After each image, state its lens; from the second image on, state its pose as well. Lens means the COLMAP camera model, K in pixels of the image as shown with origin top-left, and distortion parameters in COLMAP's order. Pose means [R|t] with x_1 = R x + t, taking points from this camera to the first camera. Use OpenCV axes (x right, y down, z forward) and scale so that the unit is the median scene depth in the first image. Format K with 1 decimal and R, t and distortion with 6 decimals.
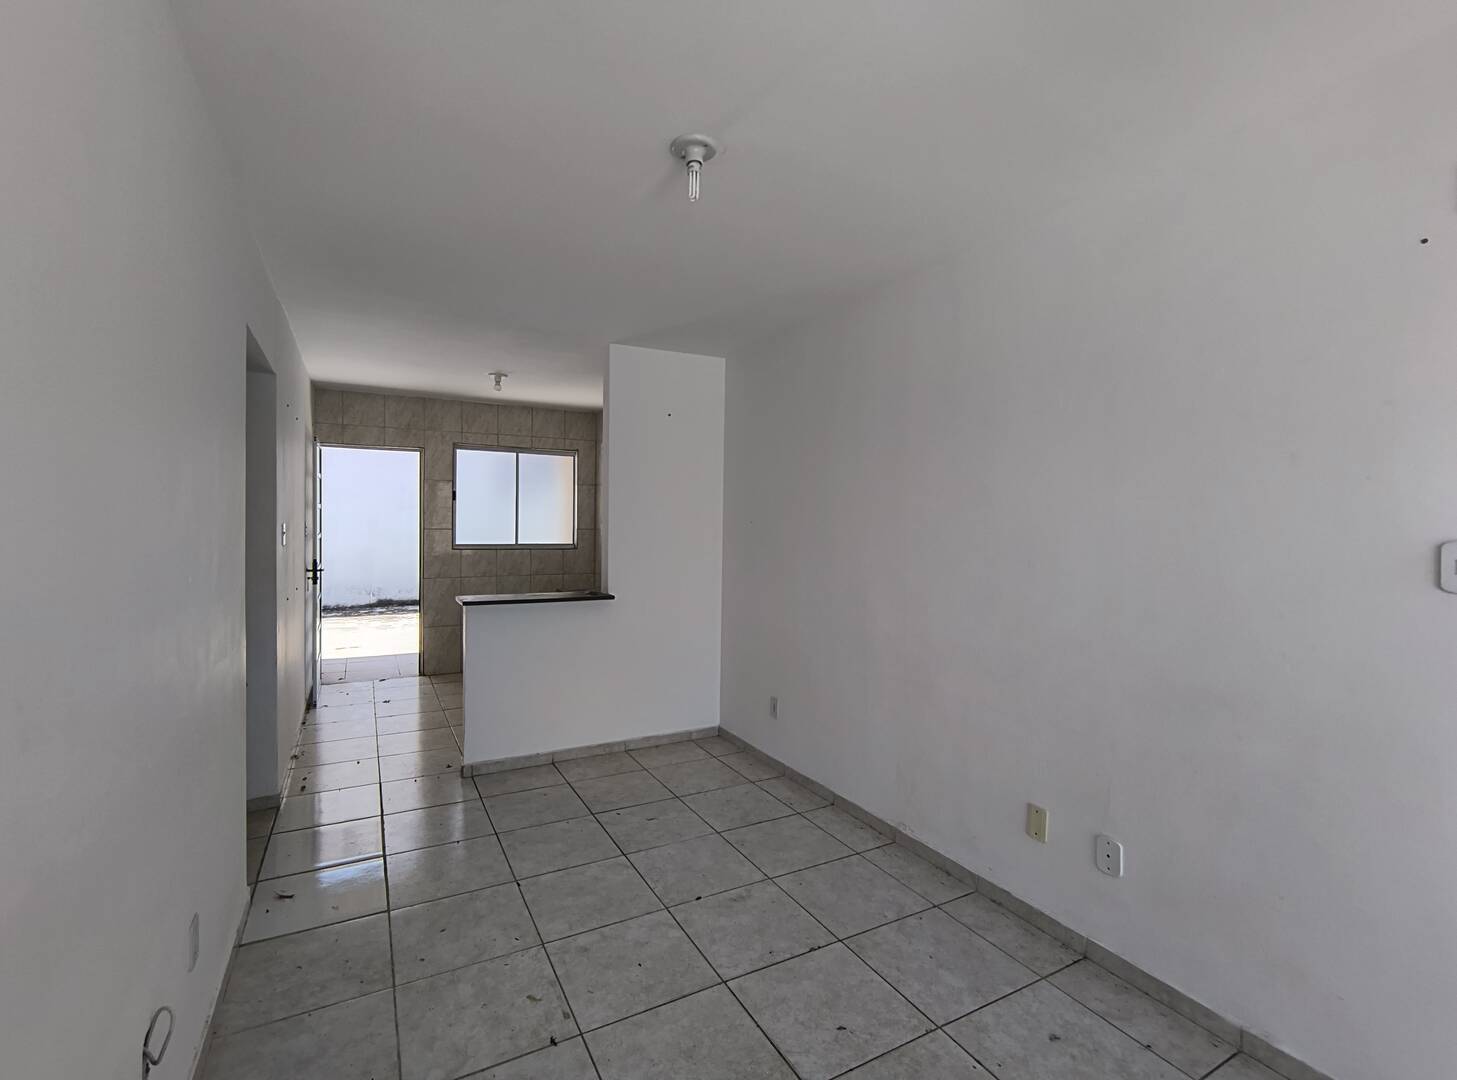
lens RADIAL K [[673.6, 0, 725.9], [0, 673.6, 535.5], [0, 0, 1]] dist [-0.009129, 0.003094]
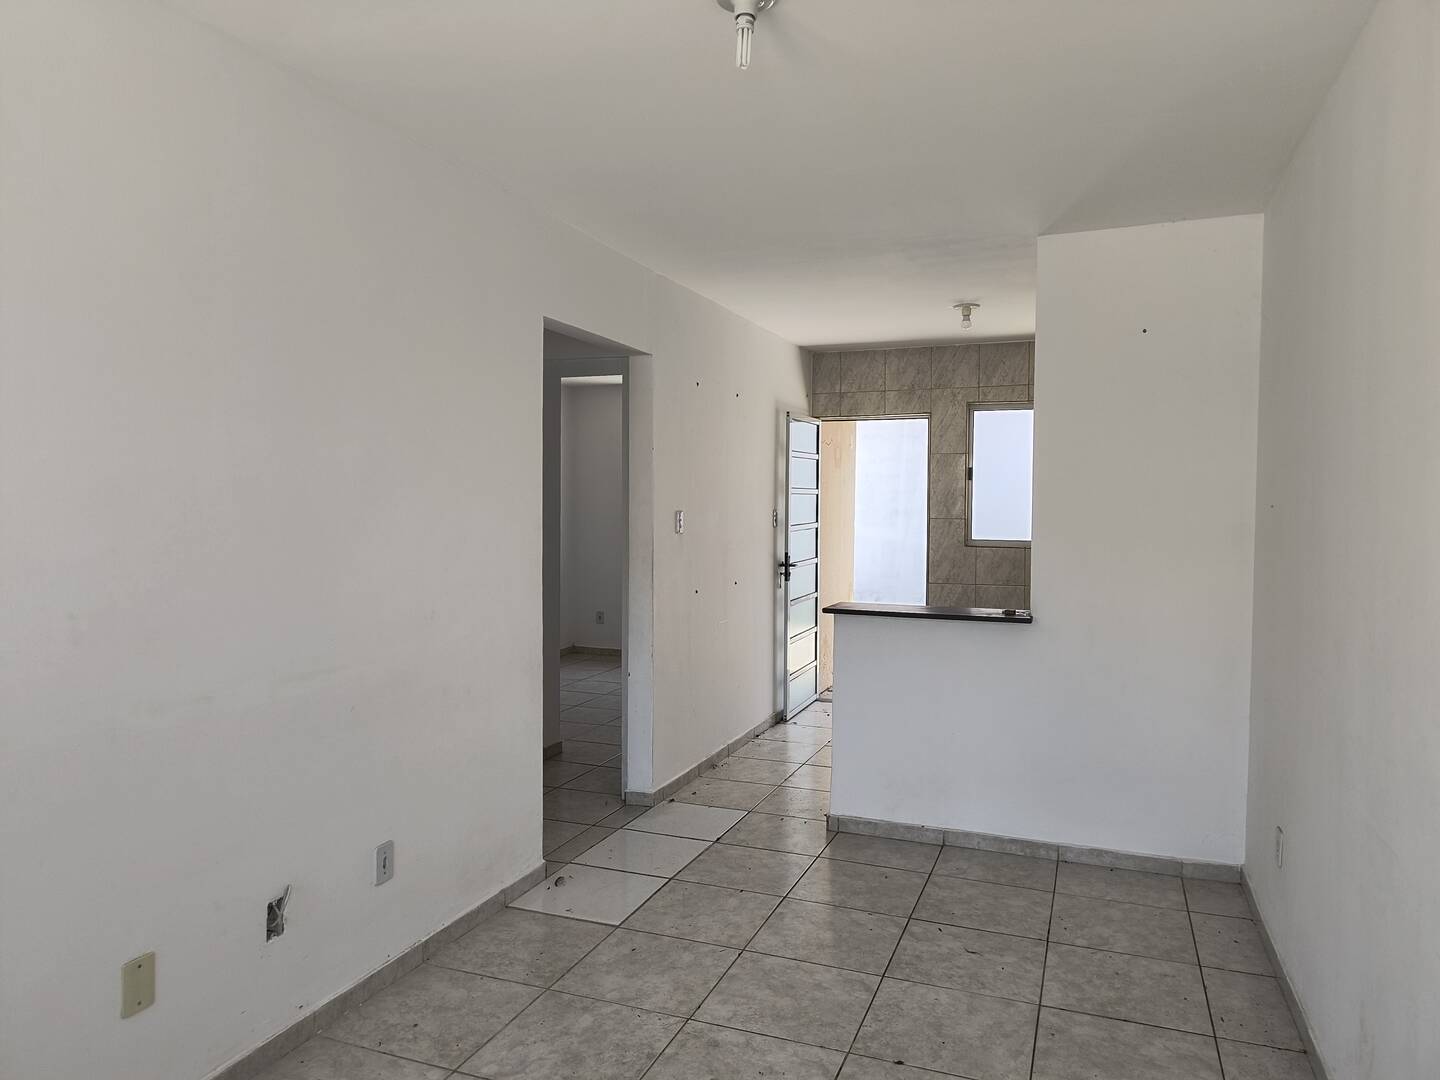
lens RADIAL K [[977.7, 0, 707.2], [0, 977.7, 529.1], [0, 0, 1]] dist [0.024088, -0.026803]
pose [[0.638514, 0.012916, -0.769502, 0.271027], [-0.014152, 0.999887, 0.005039, 0.000352], [0.769480, 0.007672, 0.638625, 0.099534]]
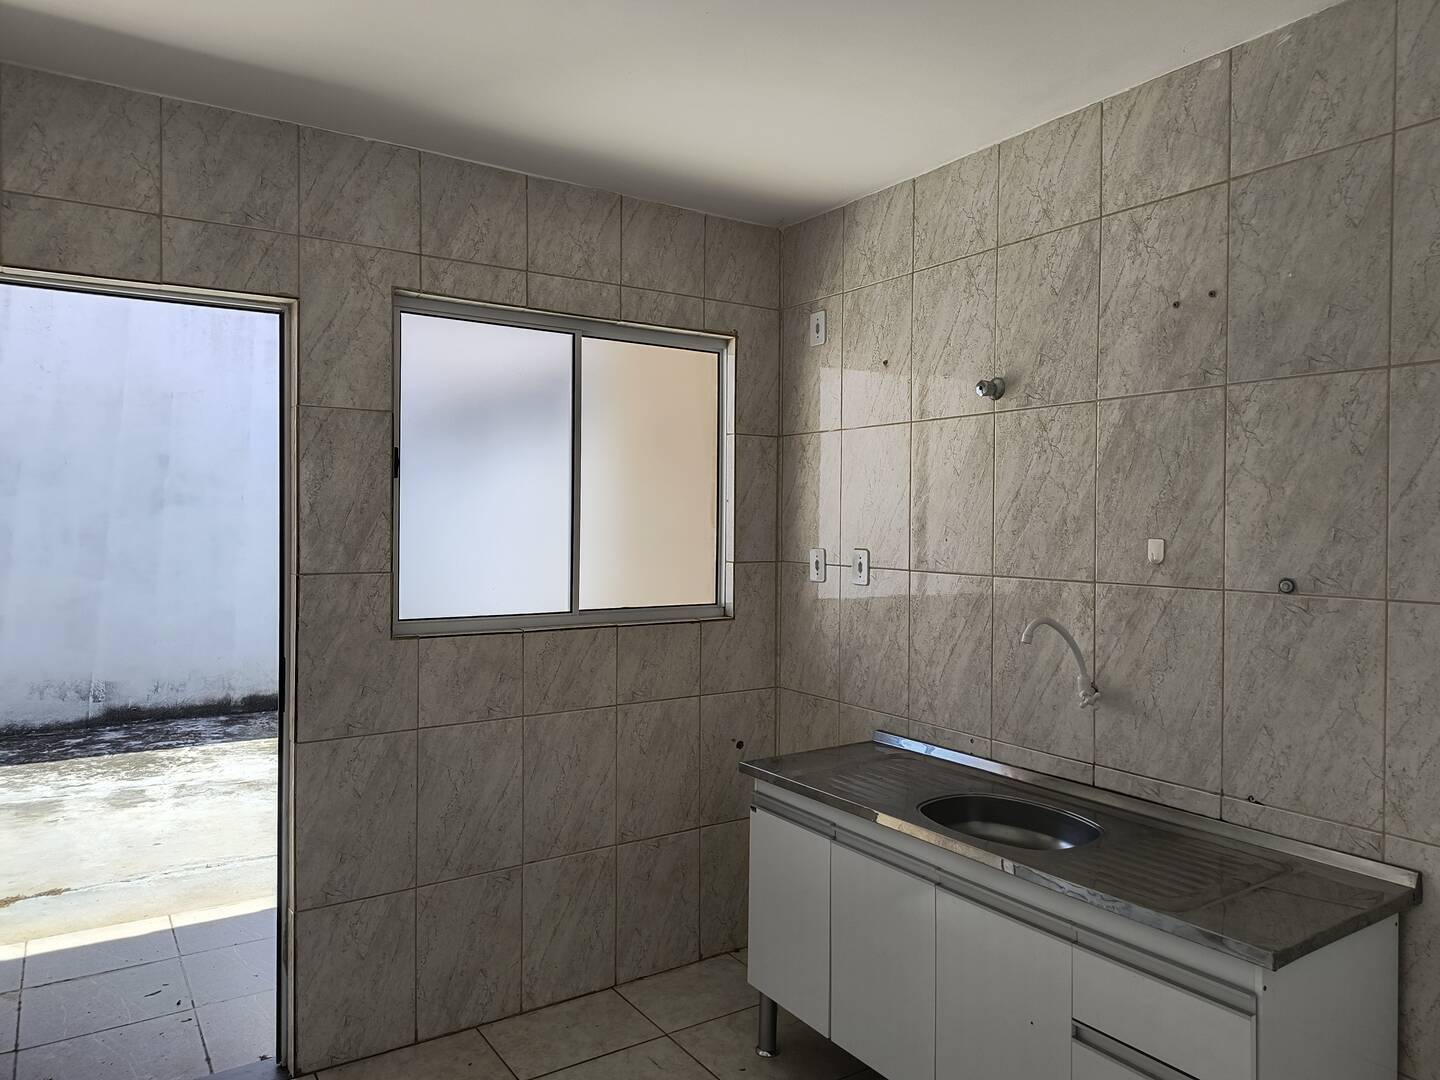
lens RADIAL K [[977.7, 0, 710.2], [0, 977.7, 532.0], [0, 0, 1]] dist [0.024088, -0.026803]
pose [[0.996453, -0.006486, 0.083903, -0.333151], [0.007500, 0.999903, -0.011771, -0.023856], [-0.083819, 0.012359, 0.996404, 0.607783]]
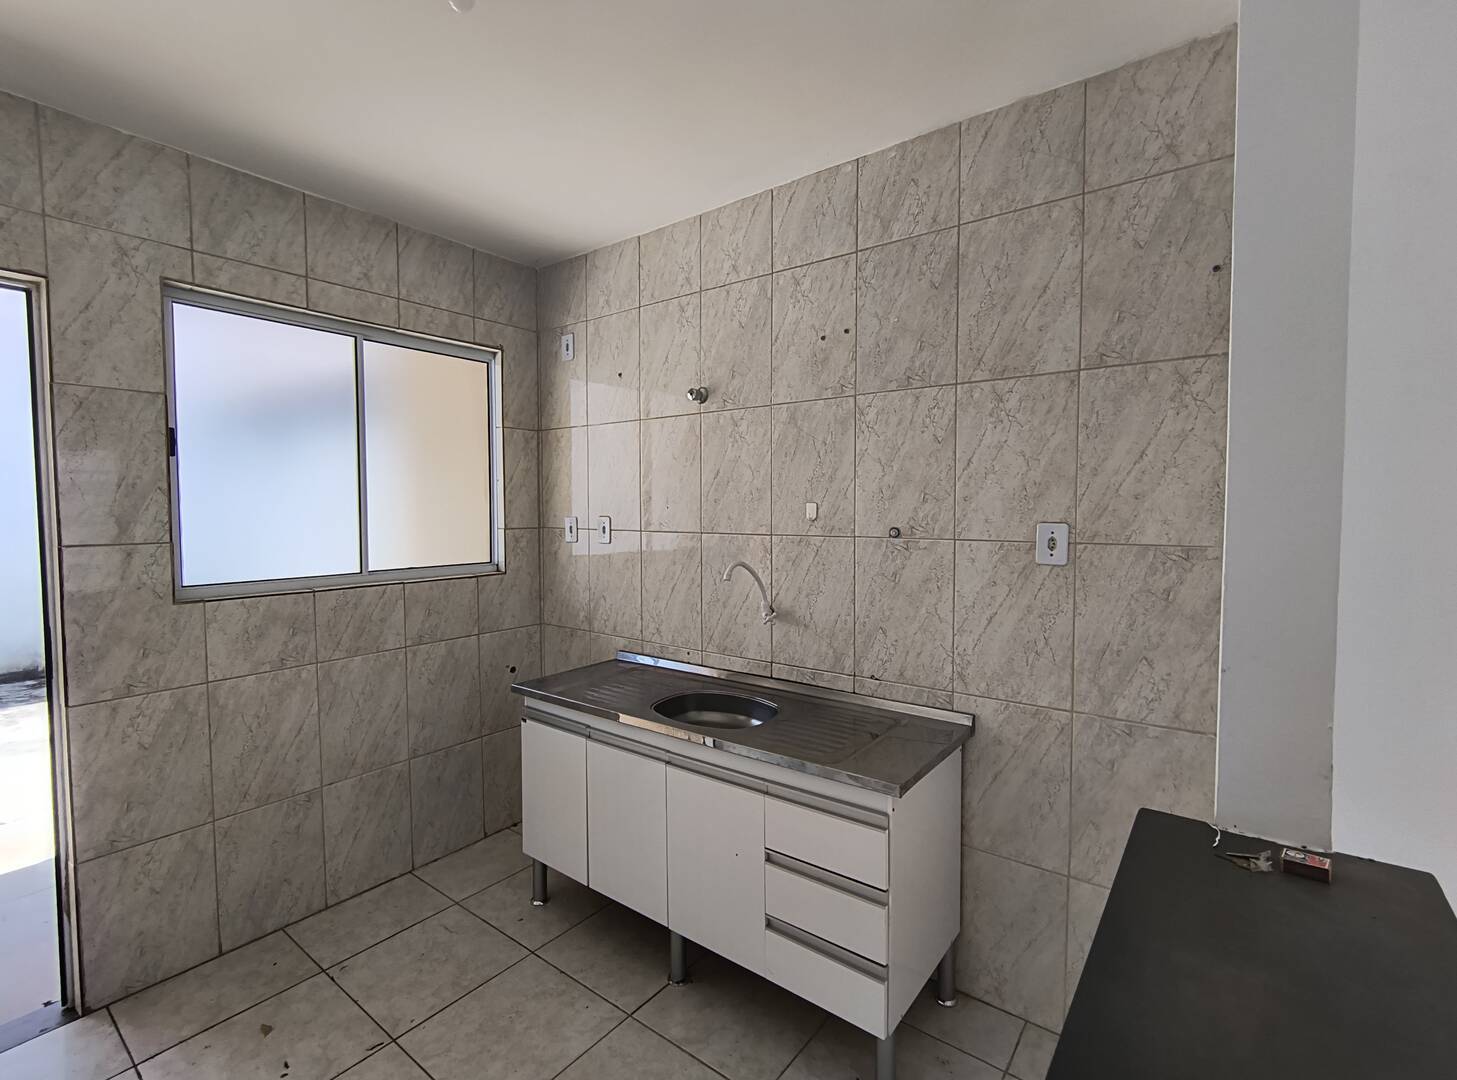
lens RADIAL K [[673.6, 0, 732.0], [0, 673.6, 537.3], [0, 0, 1]] dist [-0.009129, 0.003094]
pose [[0.910422, -0.034358, 0.412251, -0.323486], [0.023342, 0.999224, 0.031729, -0.018001], [-0.413021, -0.019264, 0.910518, 0.651665]]
